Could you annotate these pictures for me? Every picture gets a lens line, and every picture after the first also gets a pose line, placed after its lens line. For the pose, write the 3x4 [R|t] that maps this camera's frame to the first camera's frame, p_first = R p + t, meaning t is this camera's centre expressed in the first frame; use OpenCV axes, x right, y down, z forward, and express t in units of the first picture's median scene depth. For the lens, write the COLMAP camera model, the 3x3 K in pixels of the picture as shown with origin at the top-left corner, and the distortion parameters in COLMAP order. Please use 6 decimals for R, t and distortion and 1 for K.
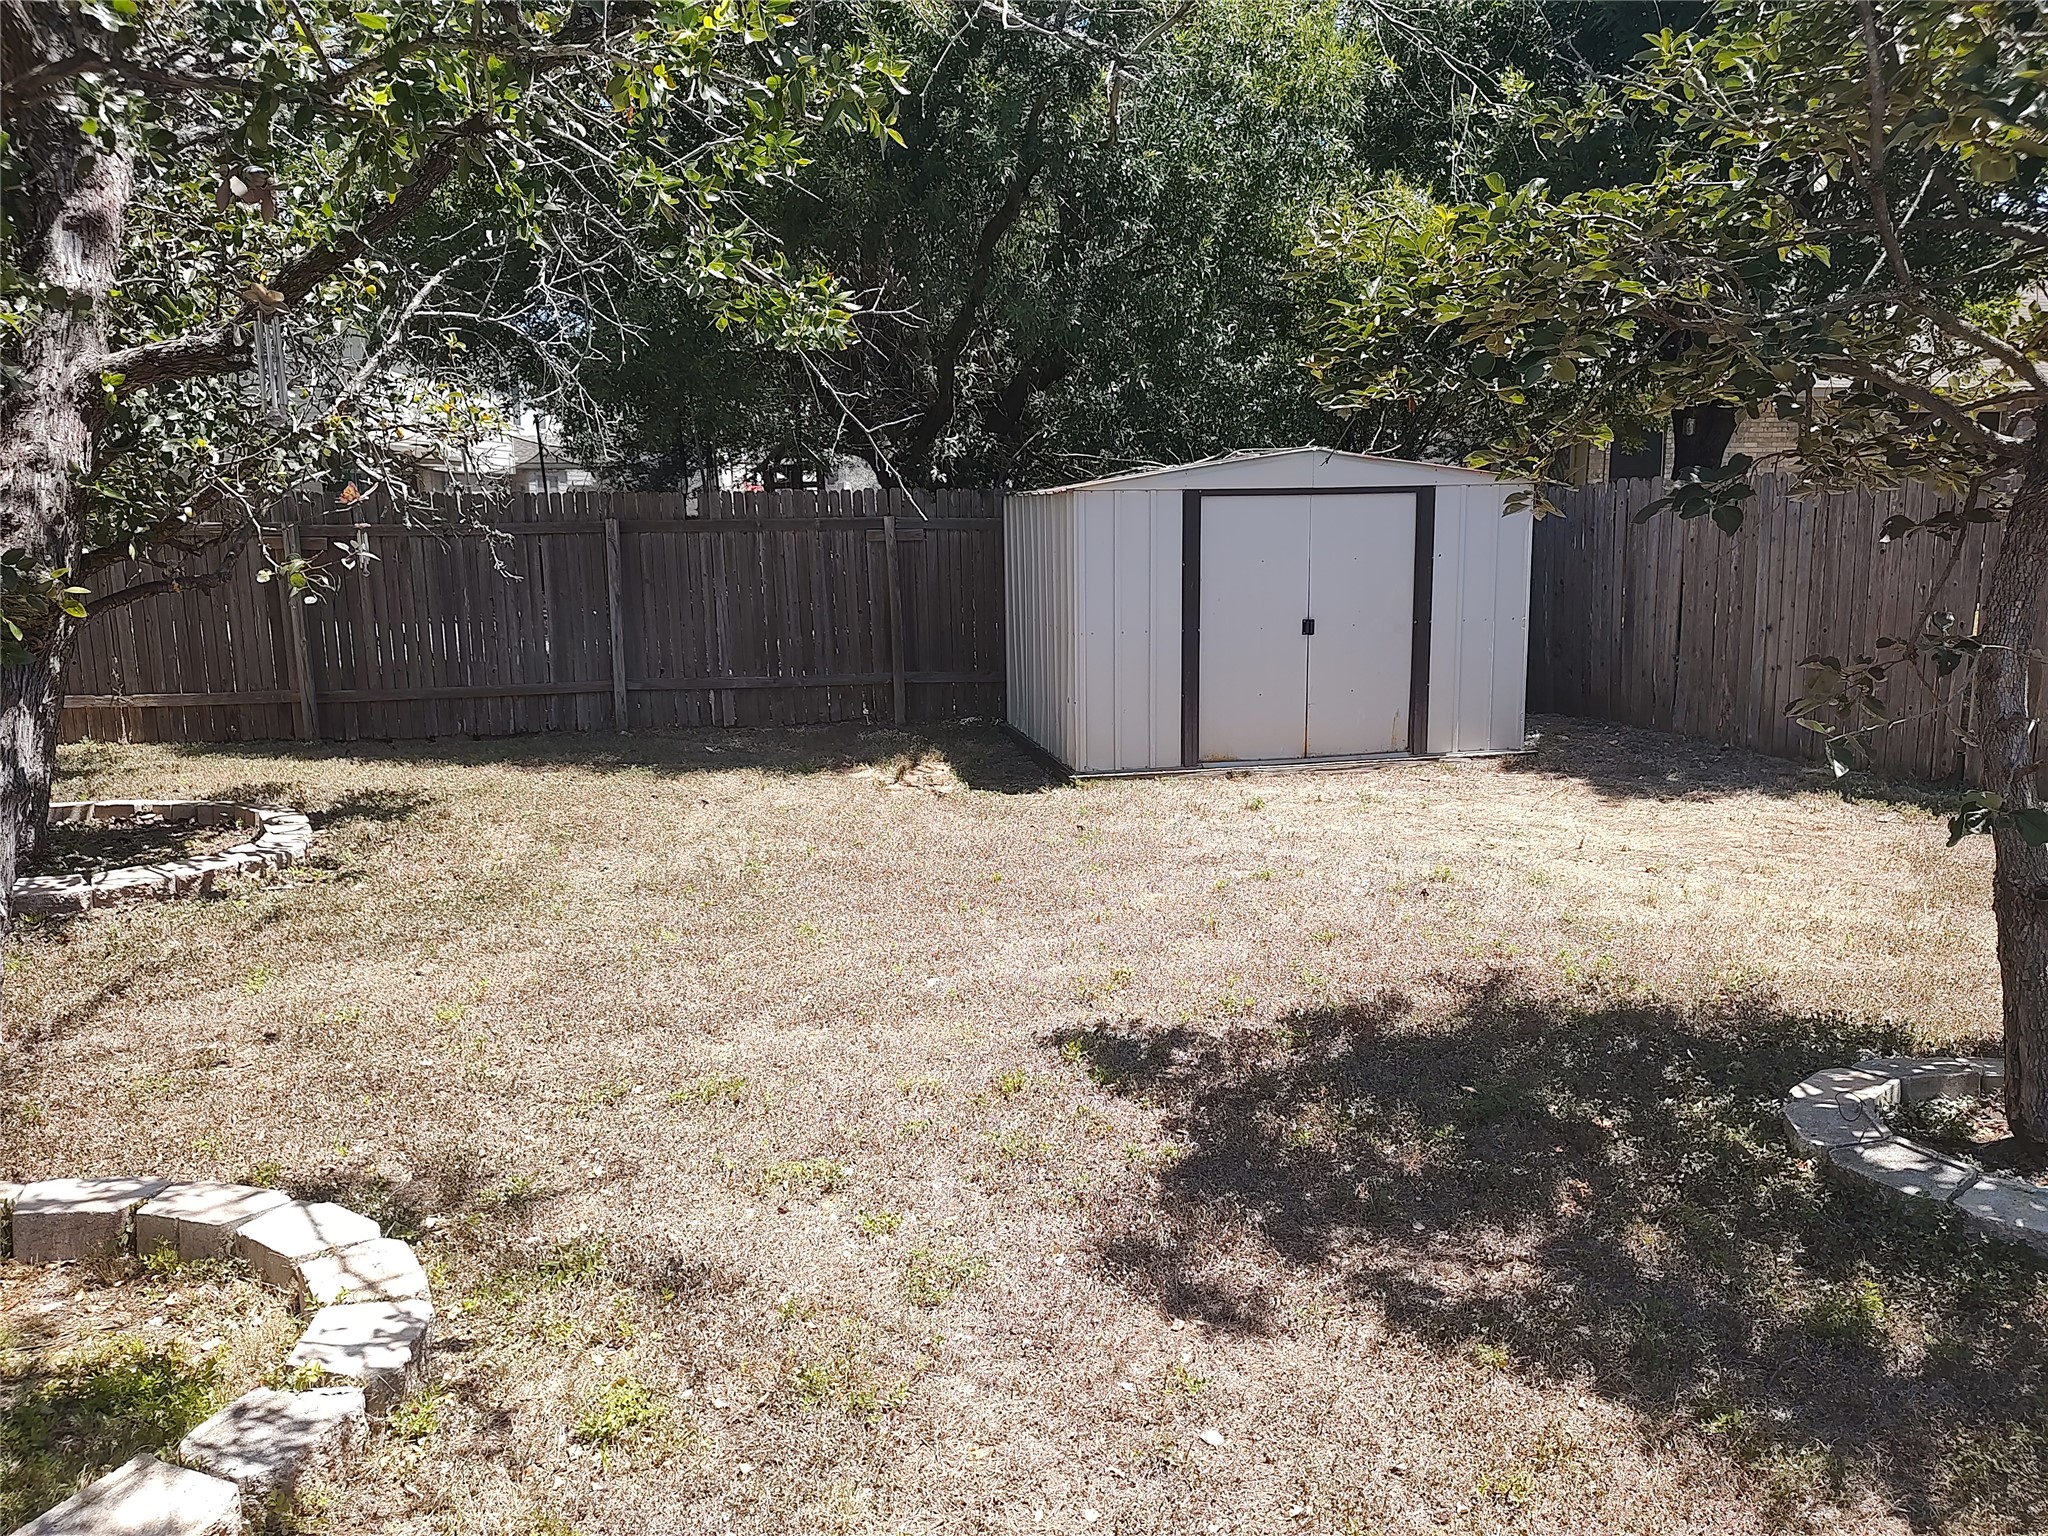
lens RADIAL K [[1453.8, 0, 1027.5], [0, 1453.8, 767.2], [0, 0, 1]] dist [0.000269, 0.000251]
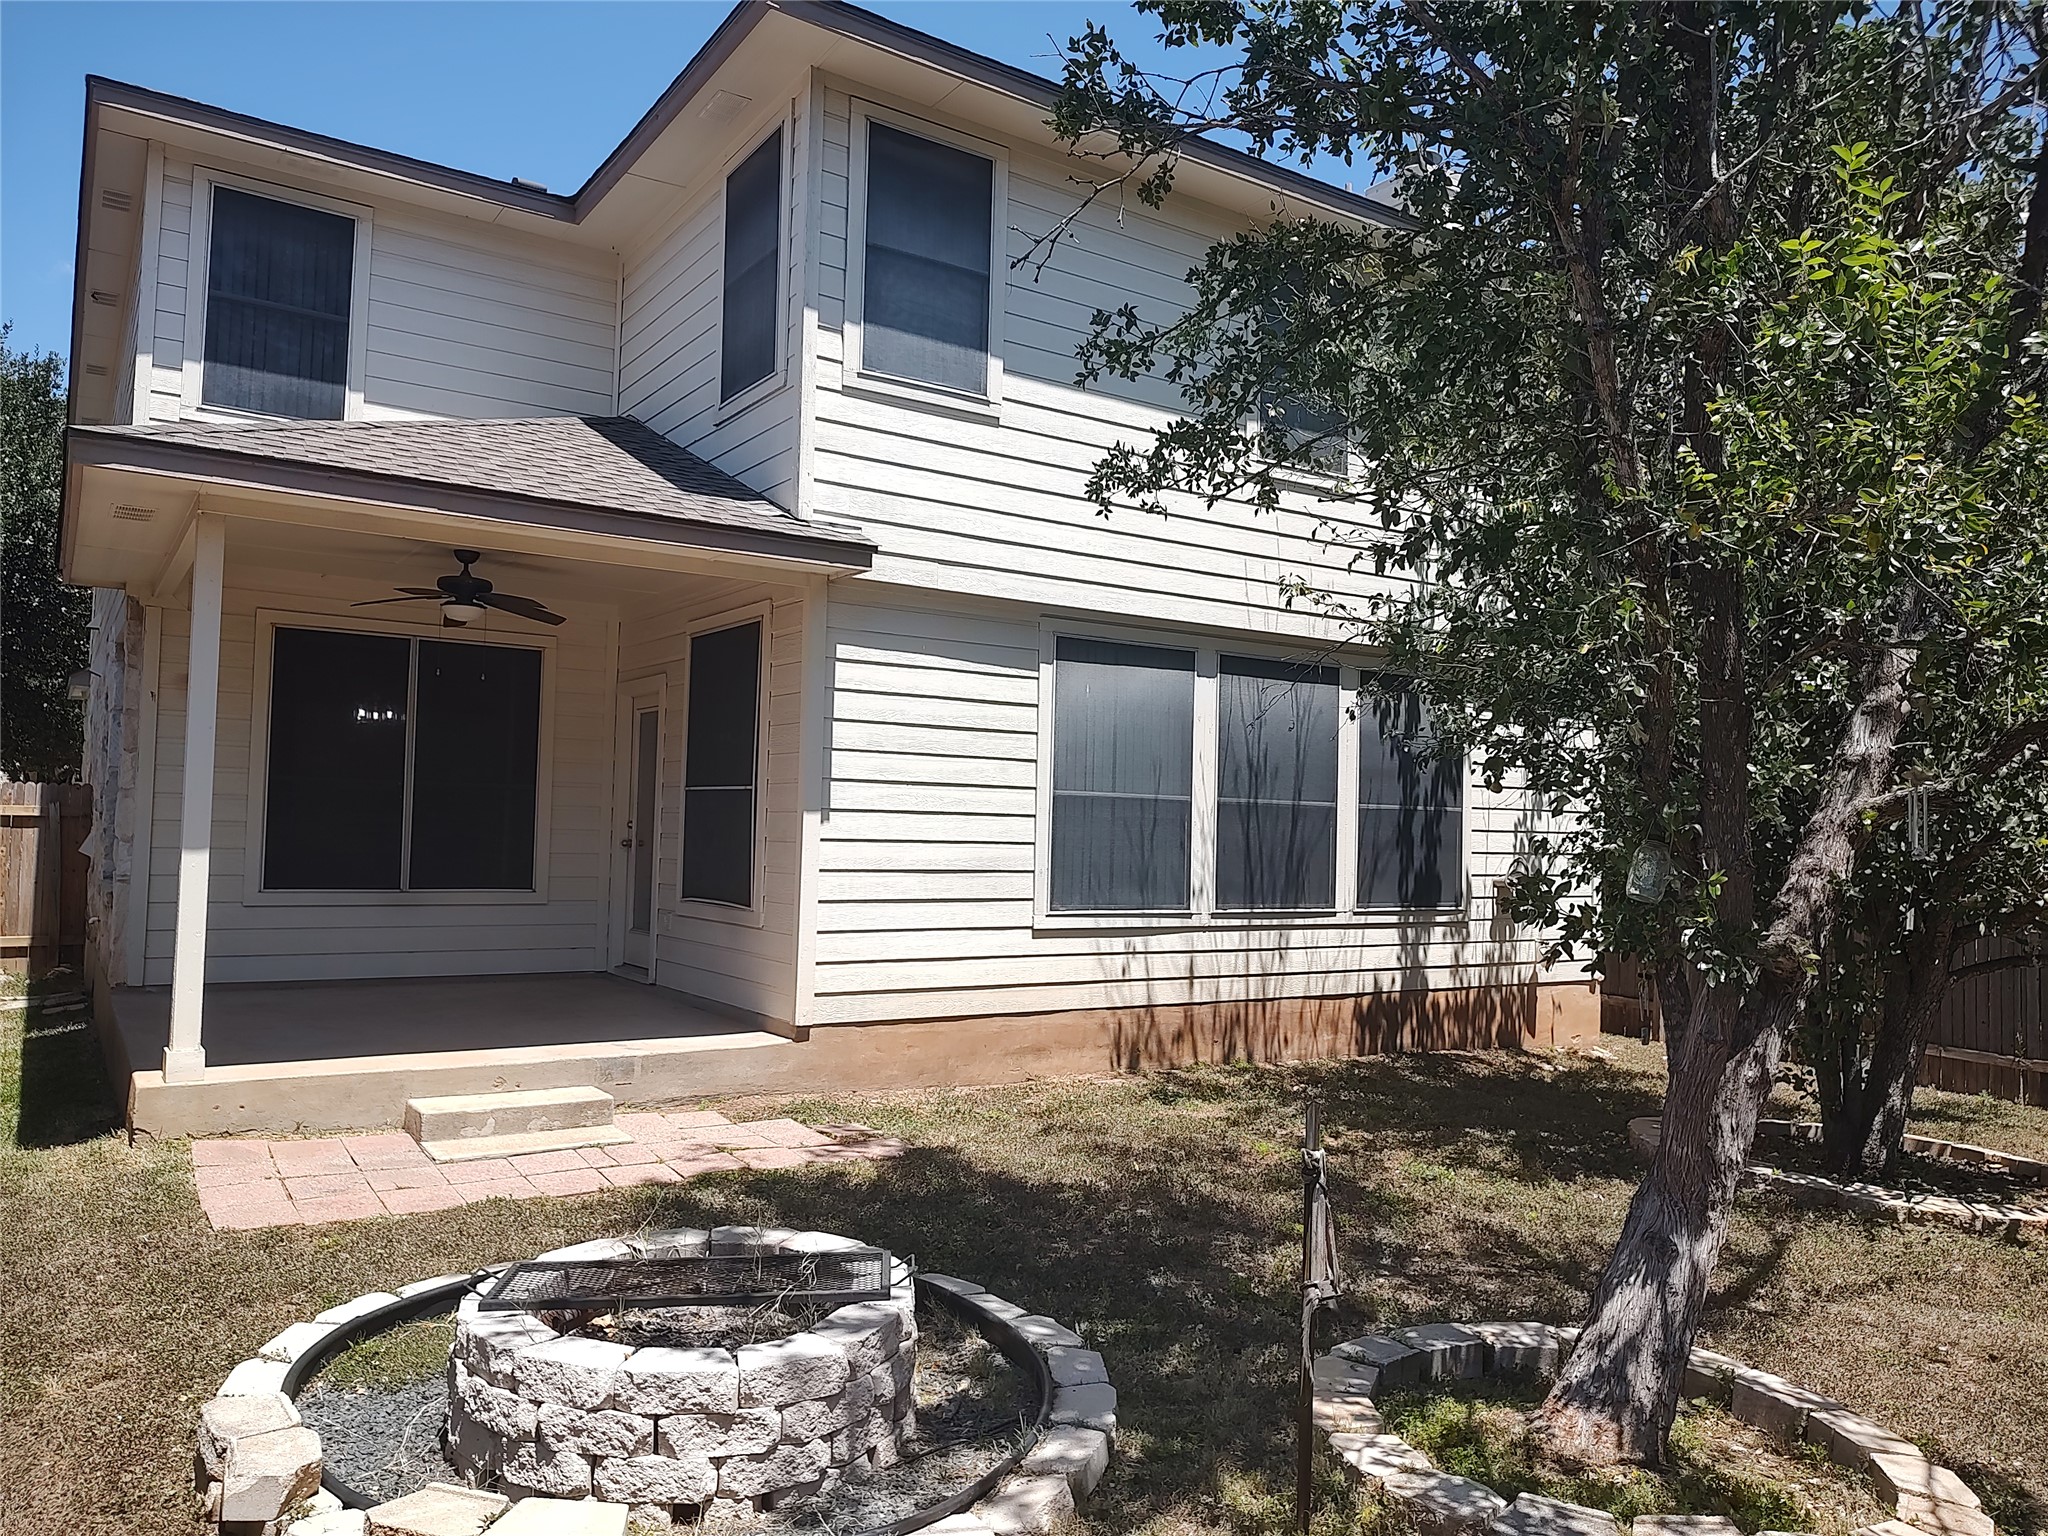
lens RADIAL K [[1453.8, 0, 1025.6], [0, 1453.8, 763.5], [0, 0, 1]] dist [0.000269, 0.000251]
pose [[0.351804, -0.029546, -0.935607, 0.410161], [-0.202958, 0.973318, -0.107052, 0.009873], [0.913806, 0.227550, 0.336421, -0.258814]]
